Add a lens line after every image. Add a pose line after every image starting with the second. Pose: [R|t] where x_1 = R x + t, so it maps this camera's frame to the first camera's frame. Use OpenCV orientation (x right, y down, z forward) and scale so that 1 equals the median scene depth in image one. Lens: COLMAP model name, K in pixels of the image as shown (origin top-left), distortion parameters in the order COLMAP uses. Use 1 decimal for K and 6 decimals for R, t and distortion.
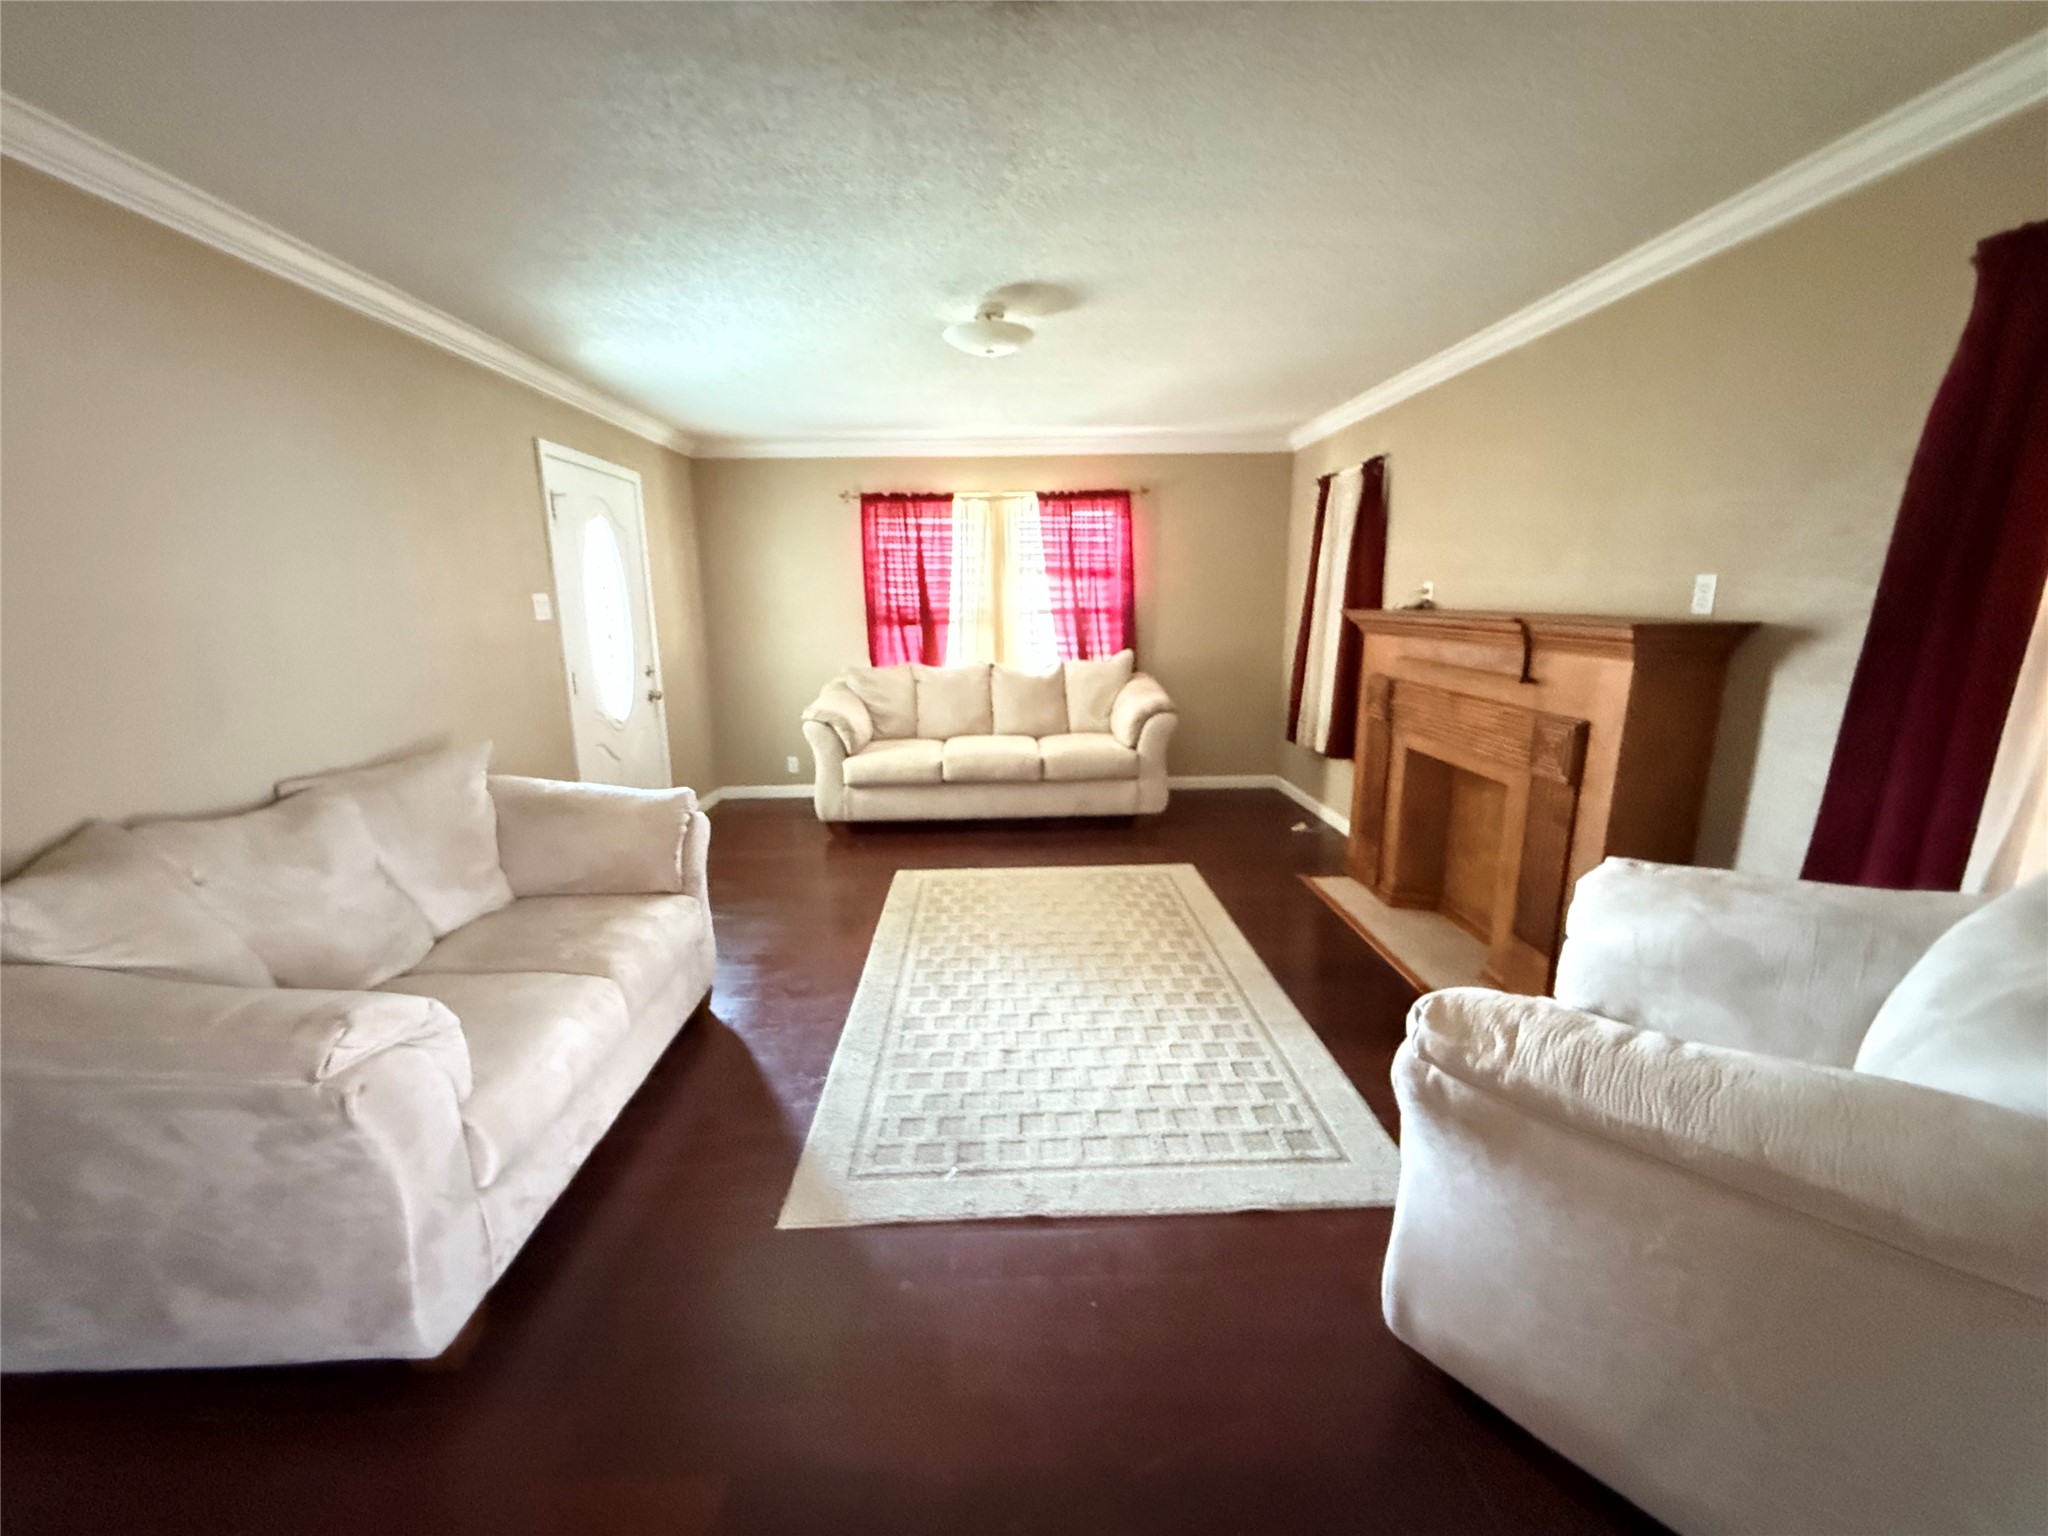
lens RADIAL K [[821.1, 0, 1022.9], [0, 821.1, 765.8], [0, 0, 1]] dist [-0.001434, 0.000233]
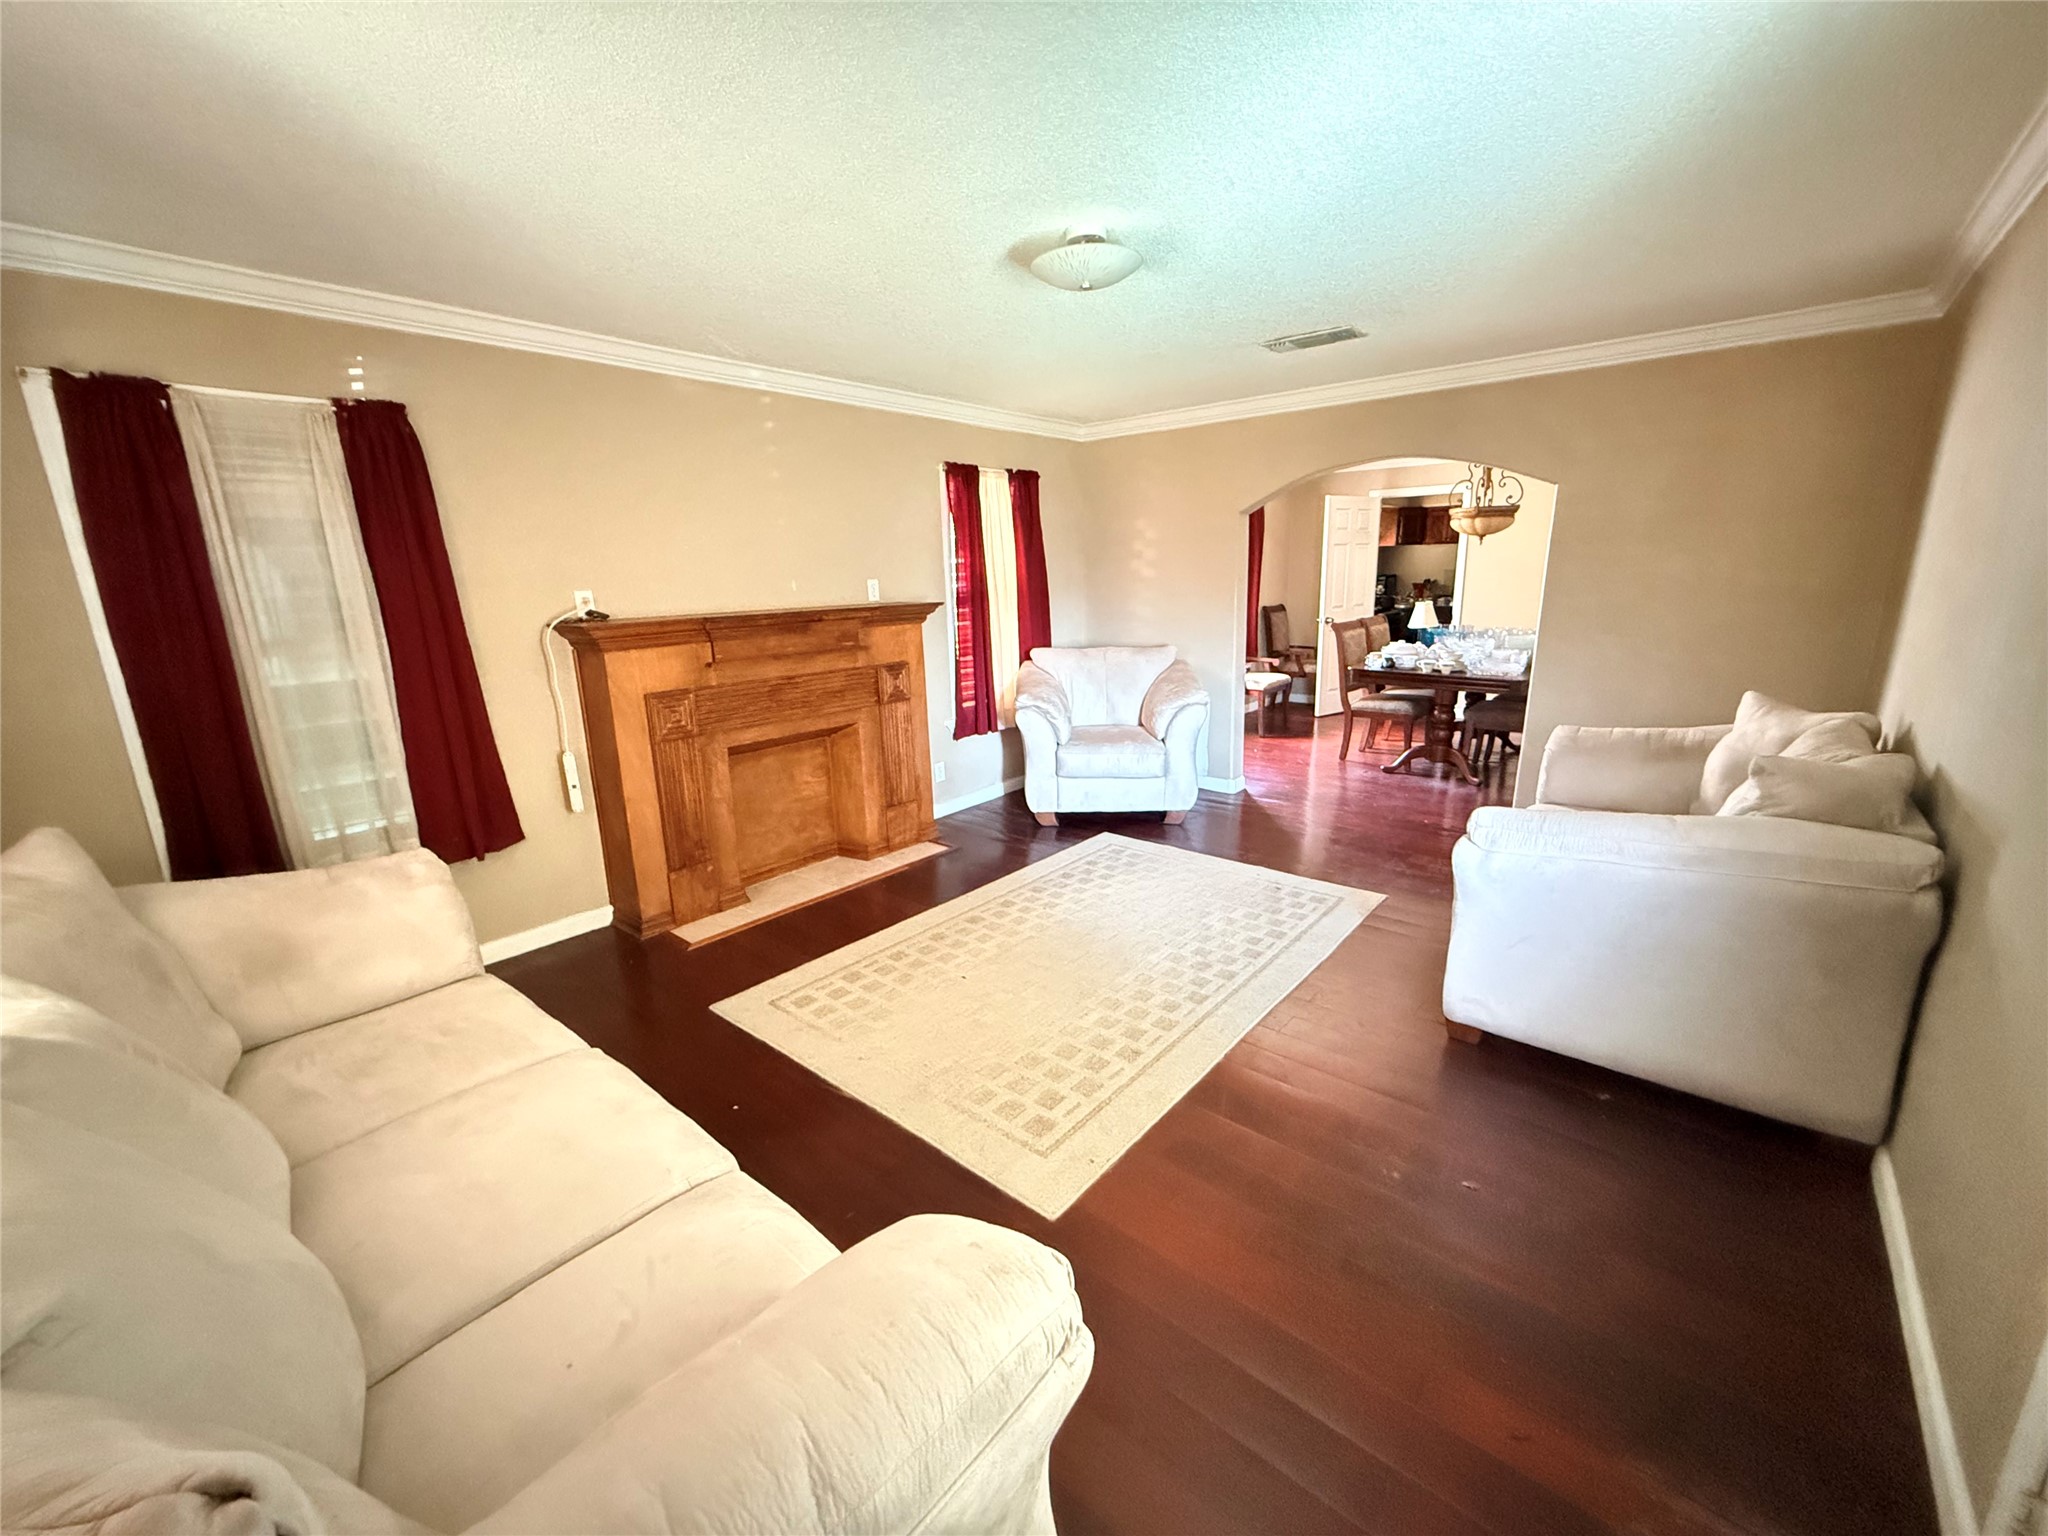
lens RADIAL K [[821.1, 0, 1022.9], [0, 821.1, 765.8], [0, 0, 1]] dist [-0.001434, 0.000233]
pose [[-0.741253, -0.126693, 0.659161, -0.589766], [0.173163, 0.912690, 0.370151, -0.388549], [-0.648505, 0.388518, -0.654595, 1.760027]]
